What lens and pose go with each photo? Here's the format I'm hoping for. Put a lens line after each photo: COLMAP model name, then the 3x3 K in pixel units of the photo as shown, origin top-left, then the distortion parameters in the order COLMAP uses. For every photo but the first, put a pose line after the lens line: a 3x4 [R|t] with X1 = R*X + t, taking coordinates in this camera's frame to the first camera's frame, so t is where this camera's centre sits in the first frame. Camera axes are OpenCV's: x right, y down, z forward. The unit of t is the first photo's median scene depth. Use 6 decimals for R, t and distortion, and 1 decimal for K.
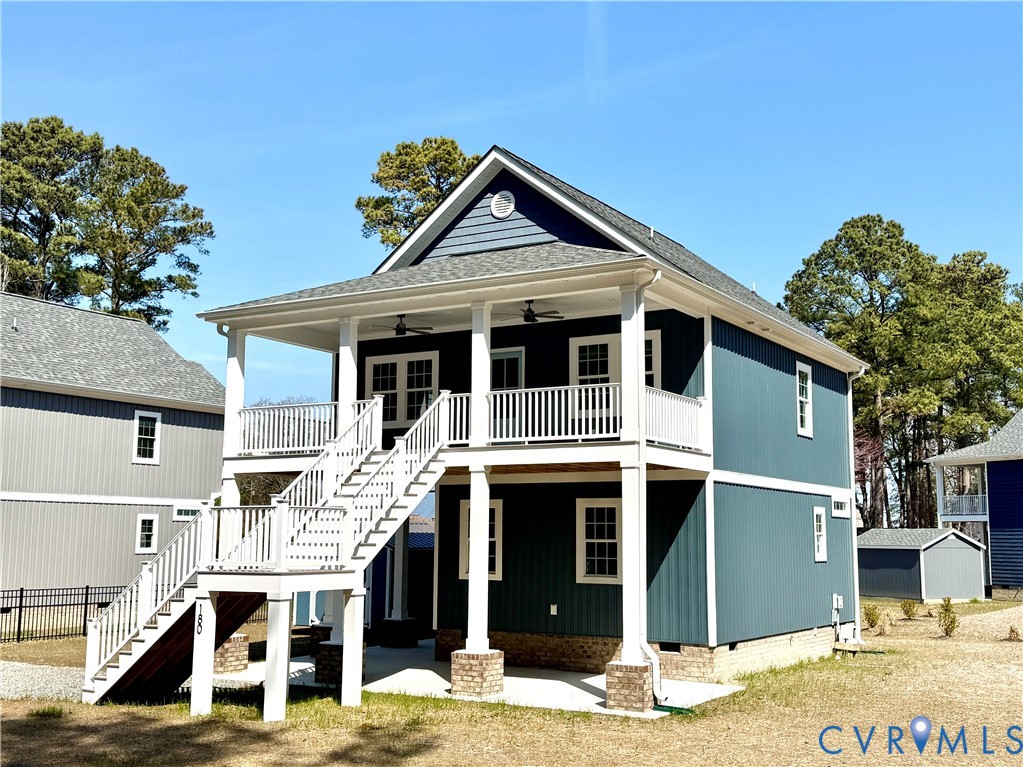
lens RADIAL K [[1162.8, 0, 511.9], [0, 1162.8, 378.6], [0, 0, 1]] dist [0.025812, 0.000000]
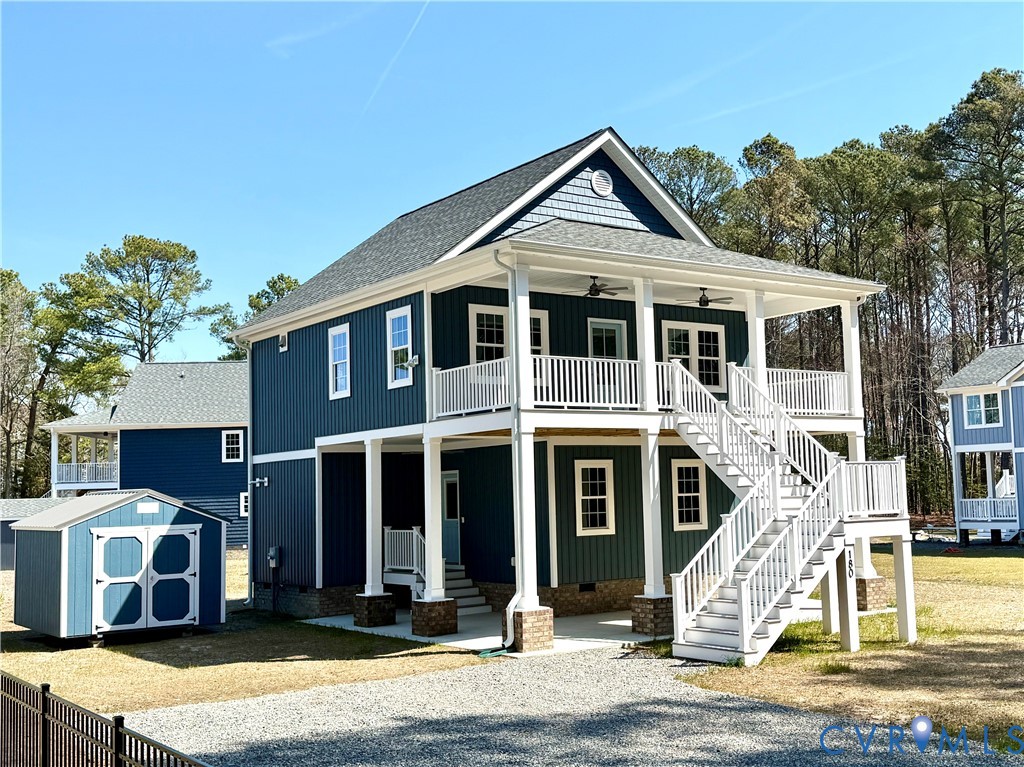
lens RADIAL K [[1164.0, 0, 512.3], [0, 1164.0, 388.5], [0, 0, 1]] dist [0.025812, 0.000000]
pose [[0.393920, 0.061541, 0.917082, -0.999416], [-0.091017, 0.995464, -0.027706, 0.073323], [-0.914627, -0.072556, 0.397735, 0.637754]]
